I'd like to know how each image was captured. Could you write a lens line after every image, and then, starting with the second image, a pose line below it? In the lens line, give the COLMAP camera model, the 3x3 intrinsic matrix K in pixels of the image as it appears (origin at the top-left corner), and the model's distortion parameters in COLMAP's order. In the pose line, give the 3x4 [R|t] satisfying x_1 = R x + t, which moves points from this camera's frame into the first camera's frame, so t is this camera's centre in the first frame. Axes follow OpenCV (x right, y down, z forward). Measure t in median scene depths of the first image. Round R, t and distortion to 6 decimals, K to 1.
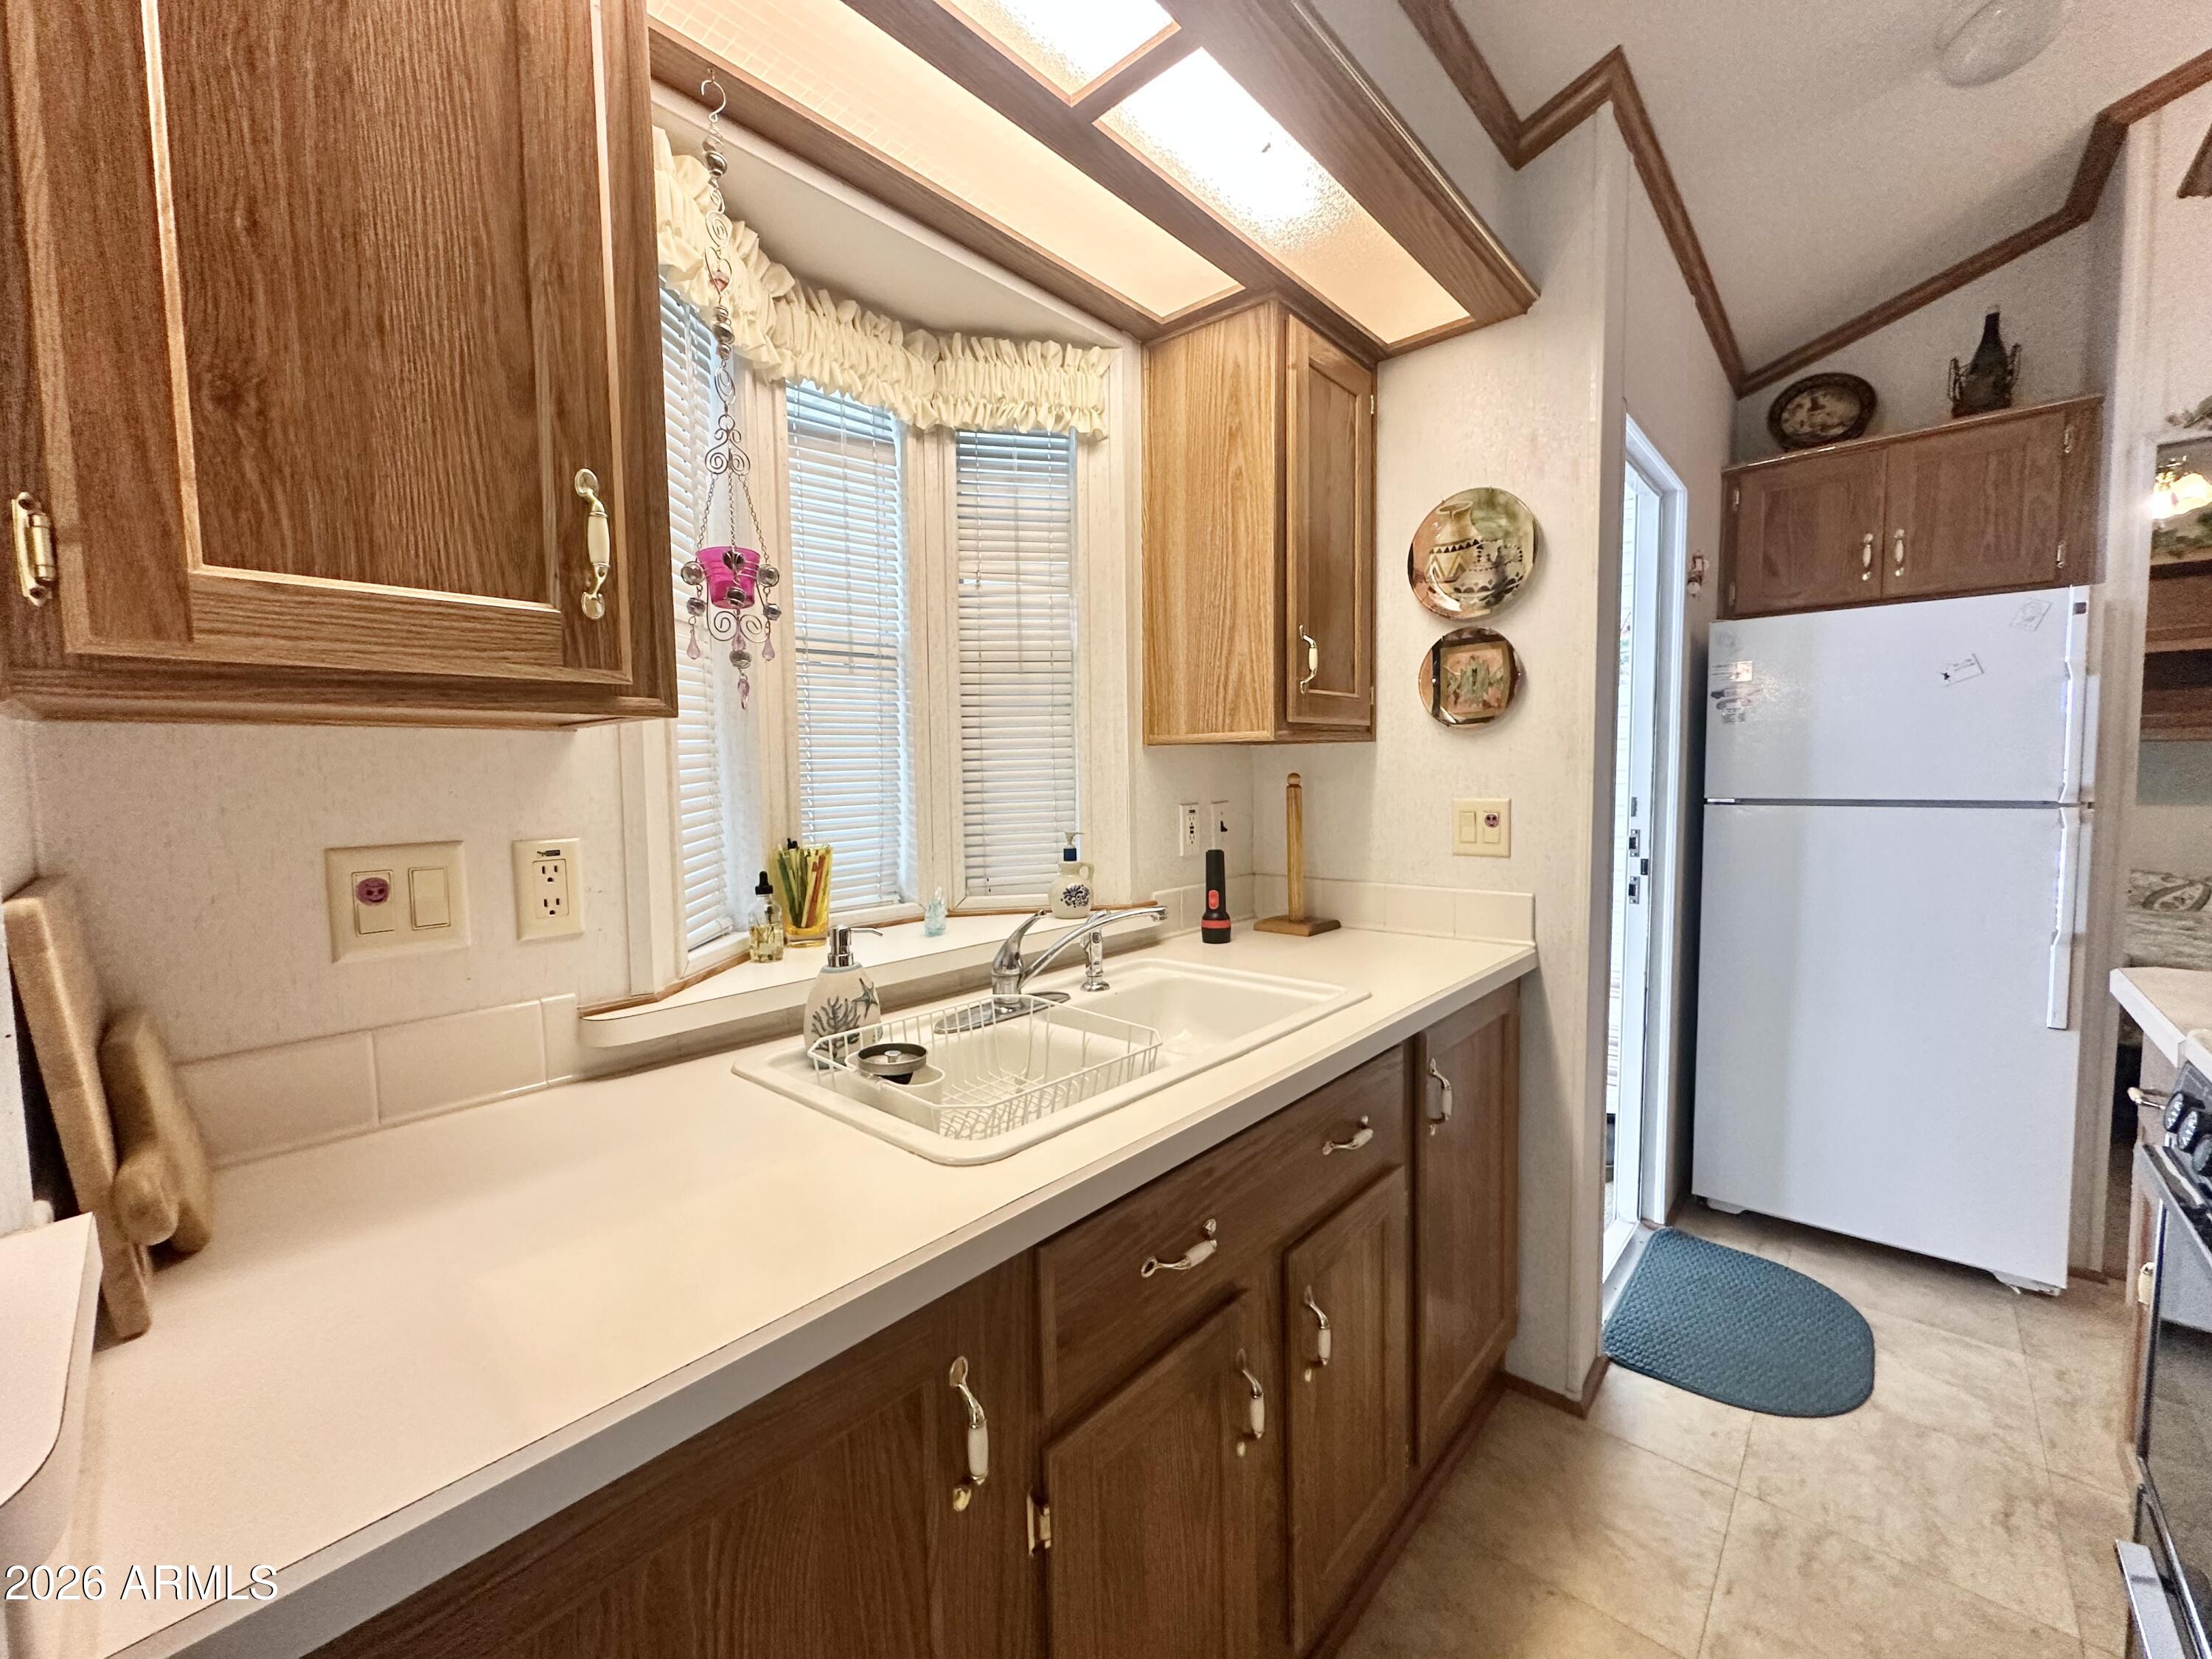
lens RADIAL K [[881.9, 0, 1108.3], [0, 881.9, 826.5], [0, 0, 1]] dist [-0.004483, 0.001102]
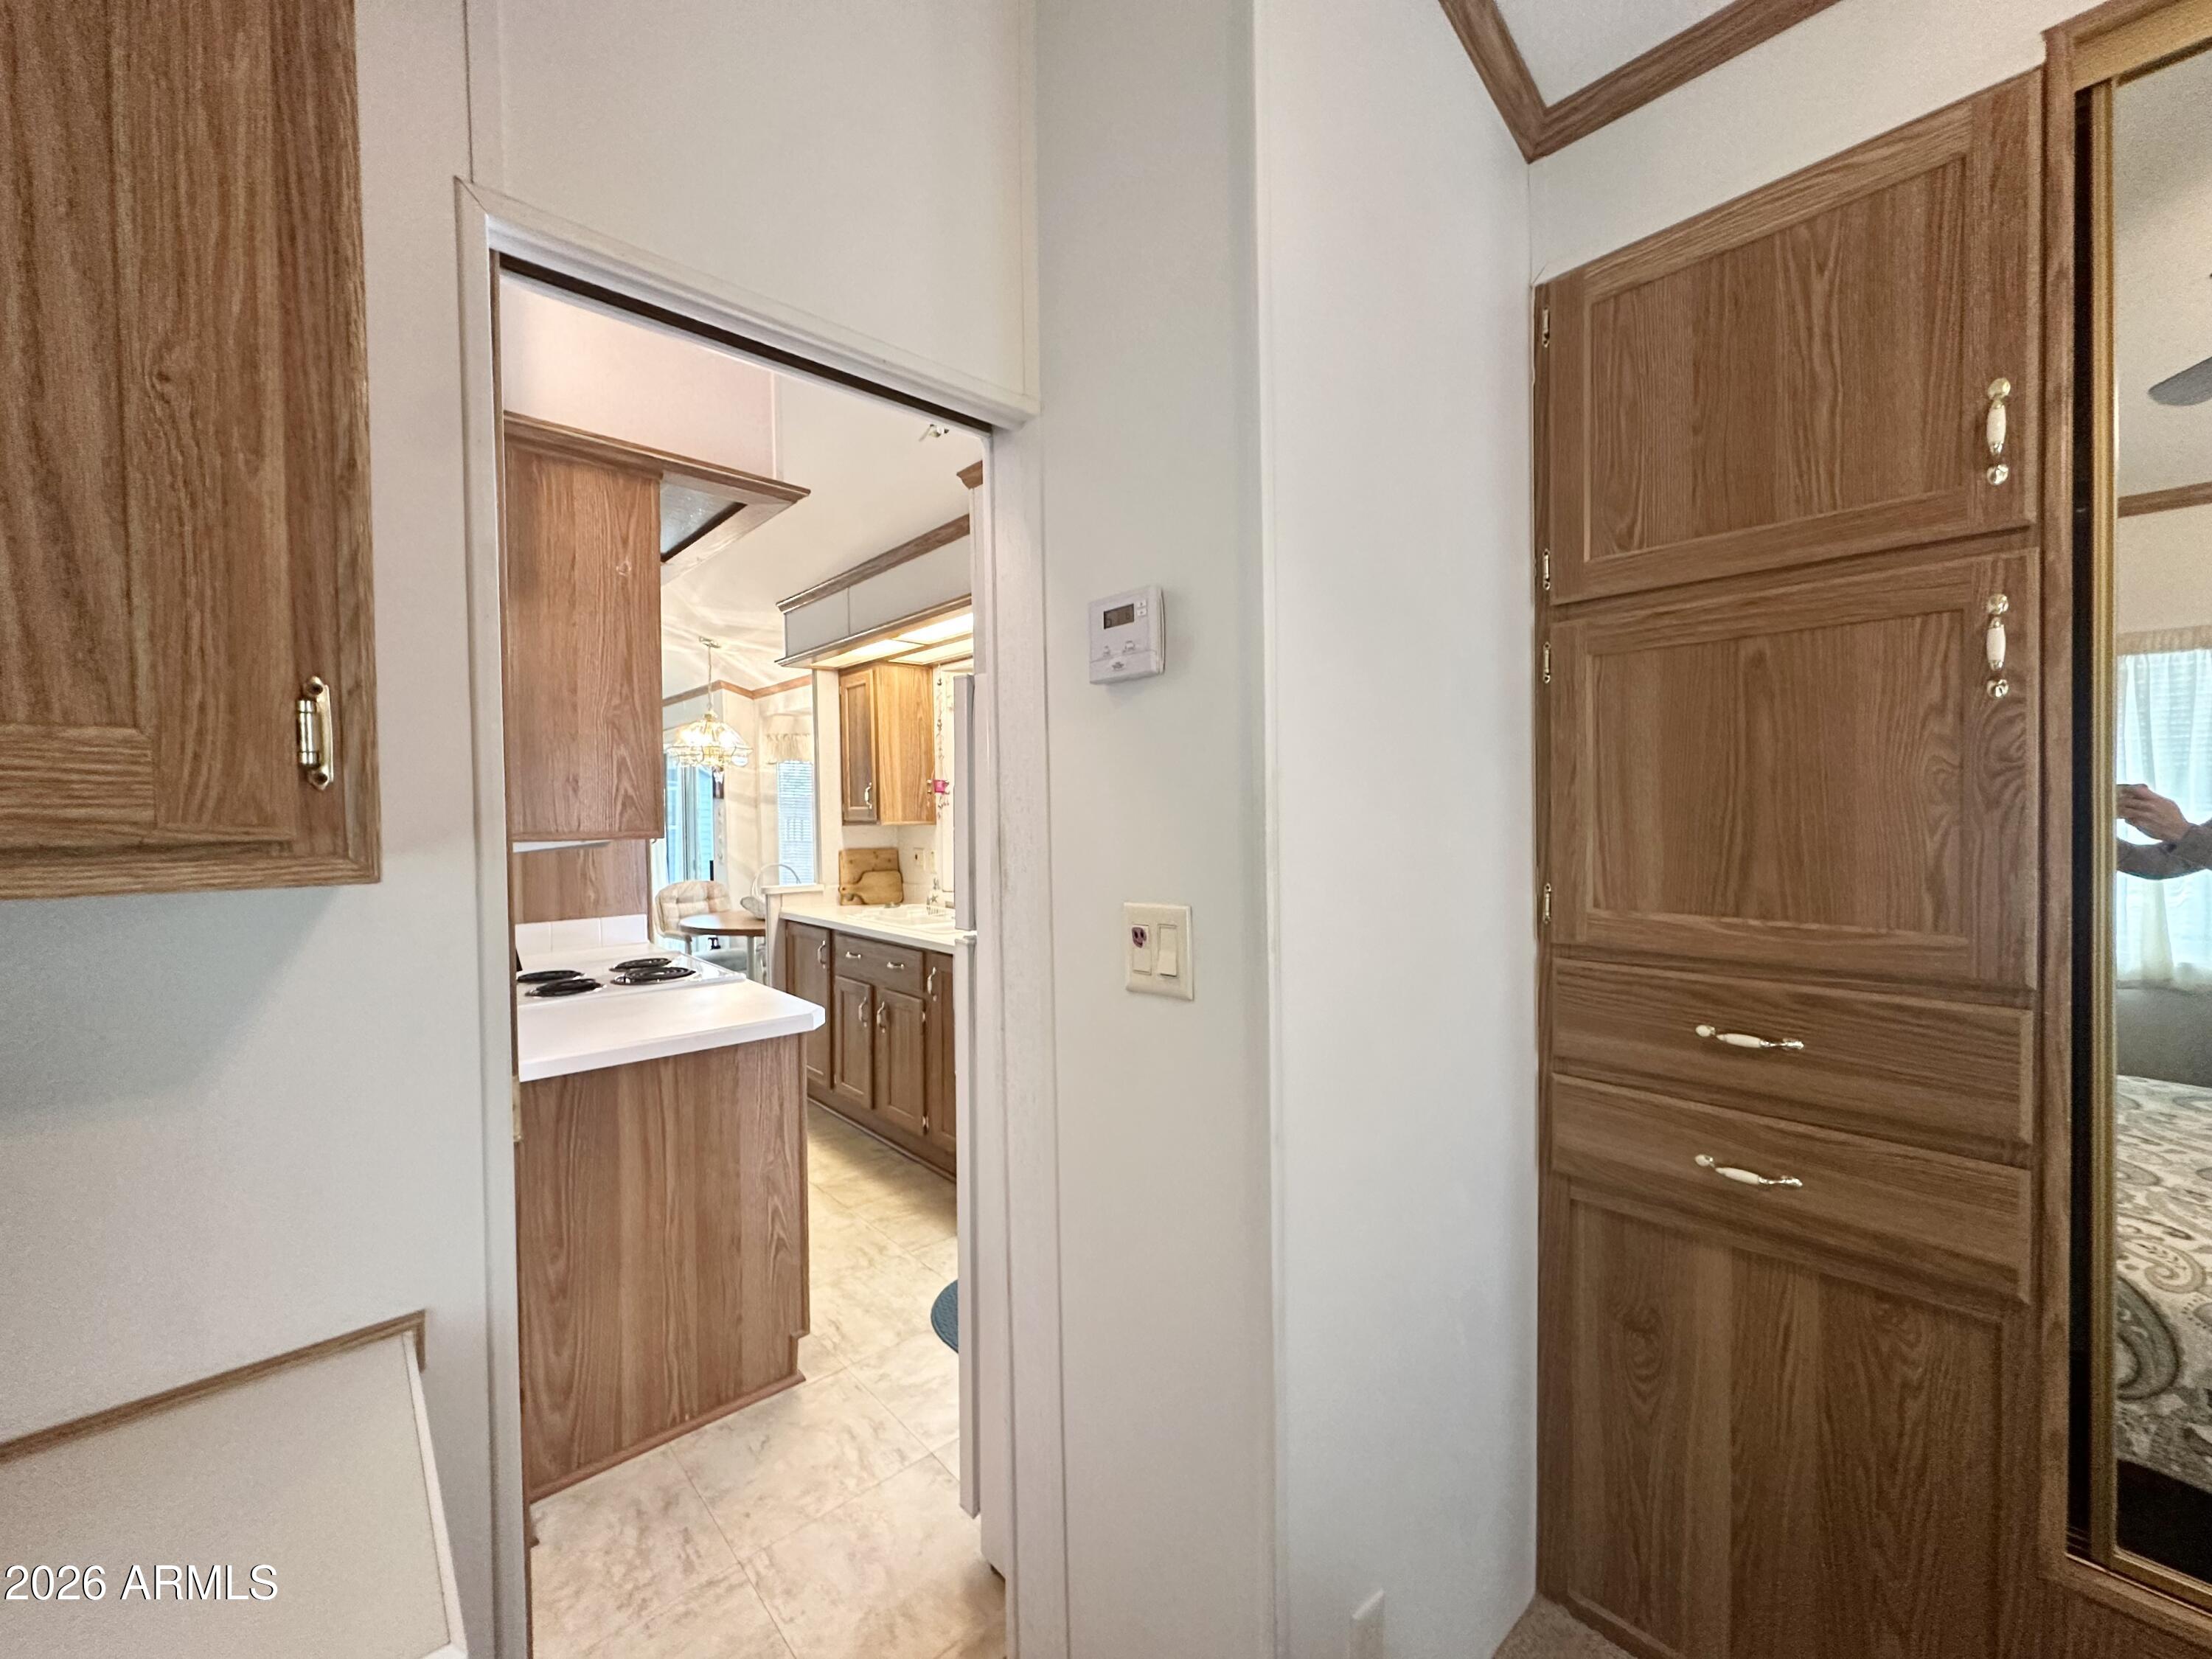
lens RADIAL K [[881.9, 0, 1108.3], [0, 881.9, 826.5], [0, 0, 1]] dist [-0.004483, 0.001102]
pose [[-0.096236, 0.032268, -0.994835, 2.013561], [-0.053353, 0.997870, 0.037528, -0.171924], [0.993928, 0.056689, -0.094309, 1.257758]]
